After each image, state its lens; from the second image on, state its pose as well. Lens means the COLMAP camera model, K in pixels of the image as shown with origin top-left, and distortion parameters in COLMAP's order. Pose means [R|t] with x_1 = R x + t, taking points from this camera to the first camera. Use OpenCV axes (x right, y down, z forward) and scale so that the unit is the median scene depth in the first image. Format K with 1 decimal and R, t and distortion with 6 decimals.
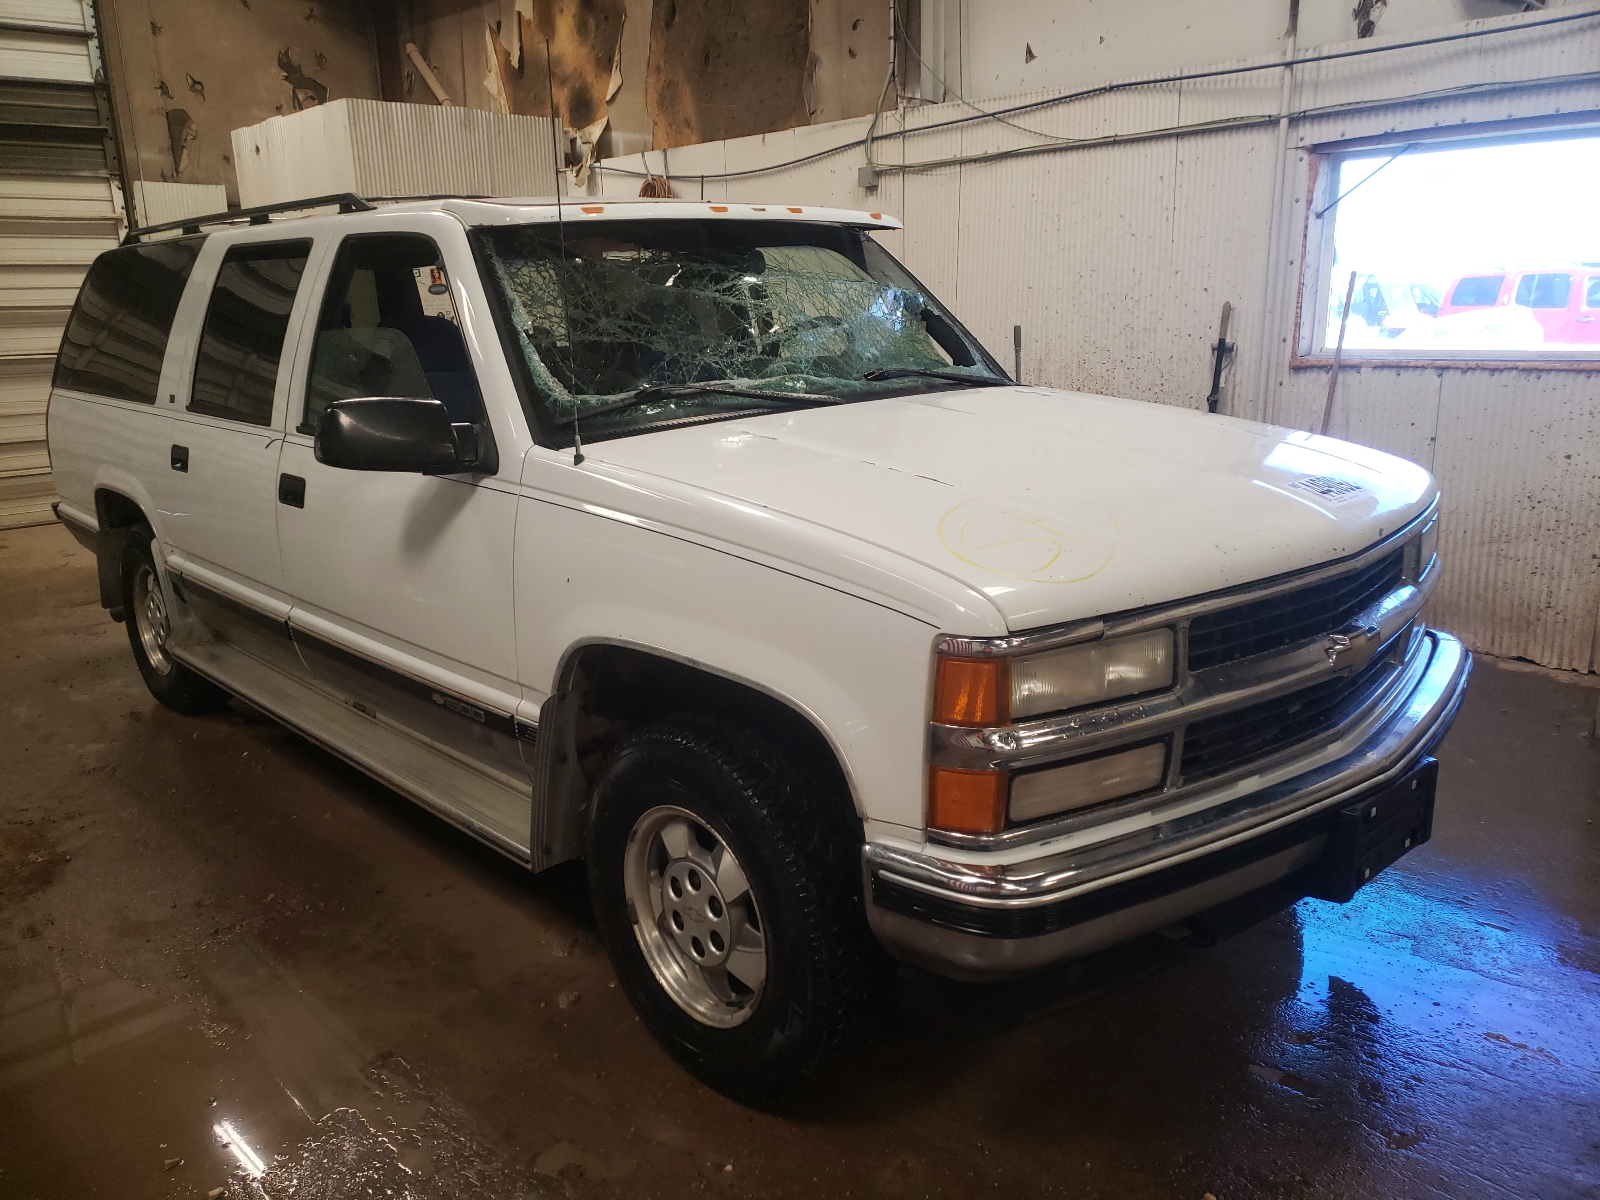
lens RADIAL K [[1243.1, 0, 800.0], [0, 1243.1, 600.0], [0, 0, 1]] dist [0.084126, -0.113987]
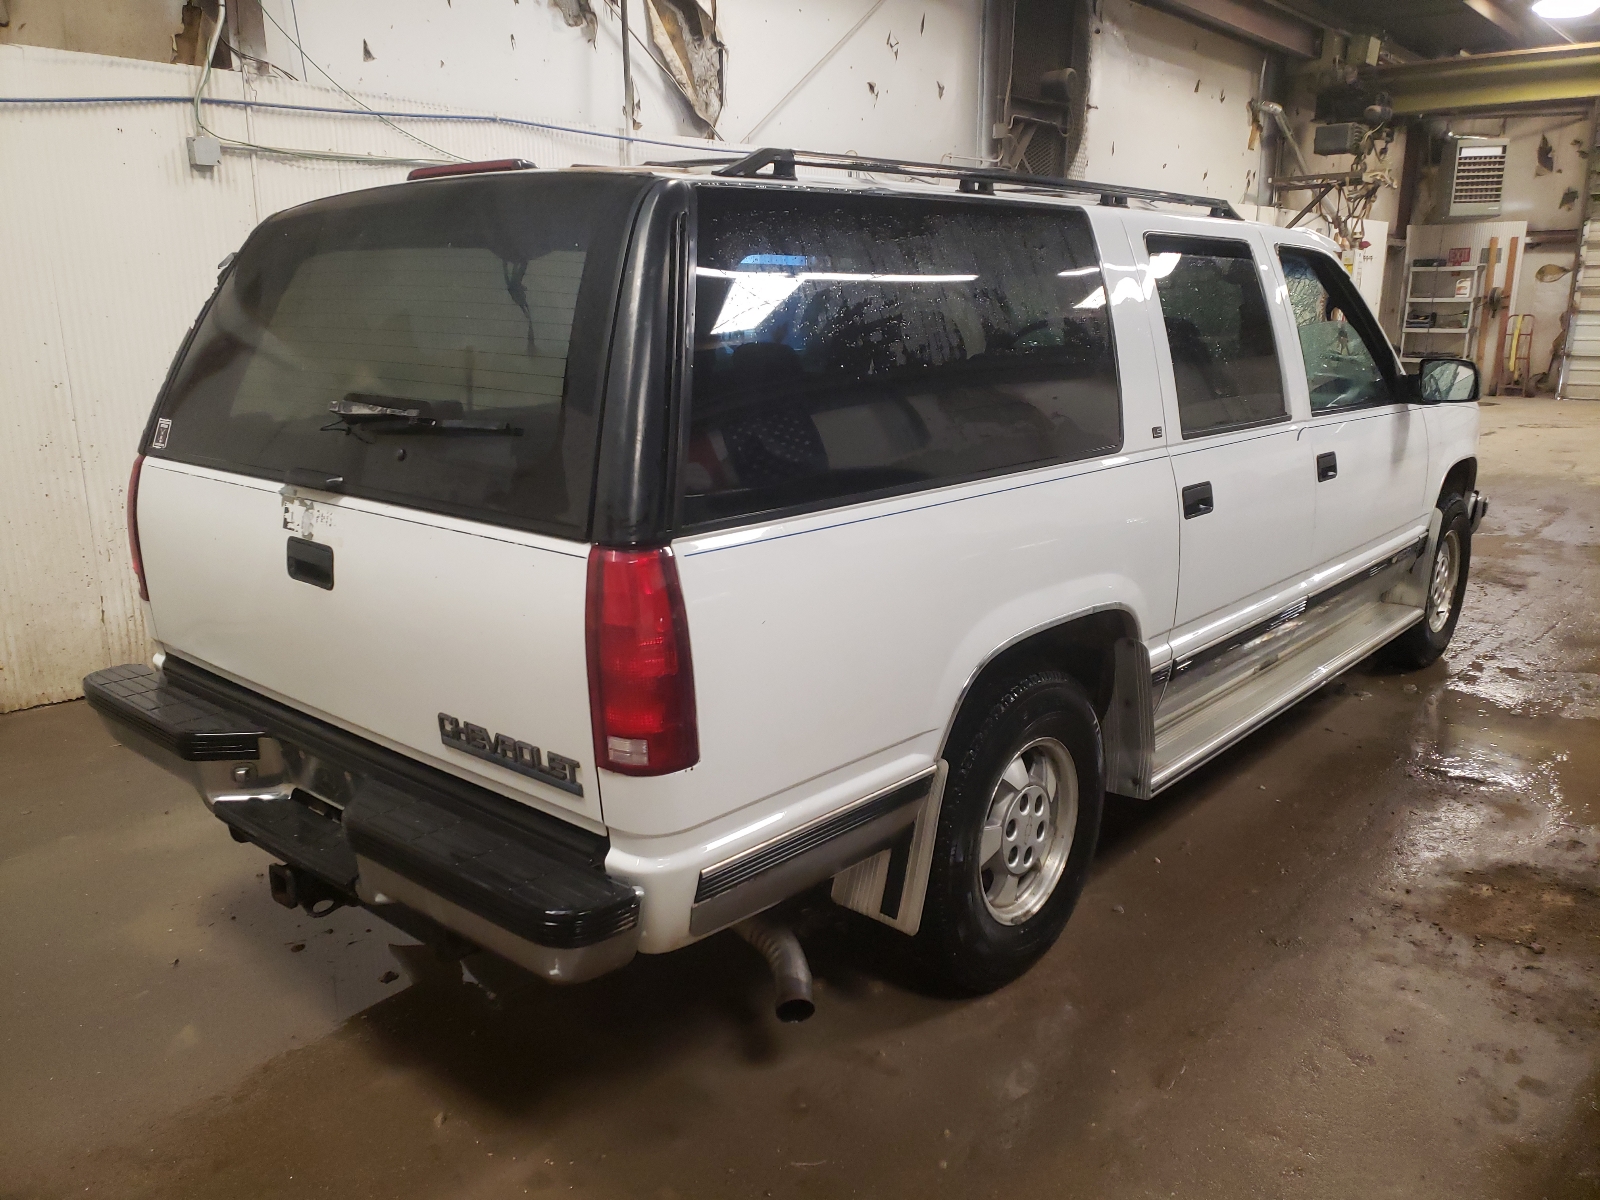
lens RADIAL K [[1243.1, 0, 800.0], [0, 1243.1, 600.0], [0, 0, 1]] dist [0.084126, -0.113987]
pose [[-0.116687, -0.206715, 0.971418, -0.817496], [0.248982, 0.940777, 0.230103, -0.195253], [-0.961453, 0.268716, -0.058308, 0.862671]]
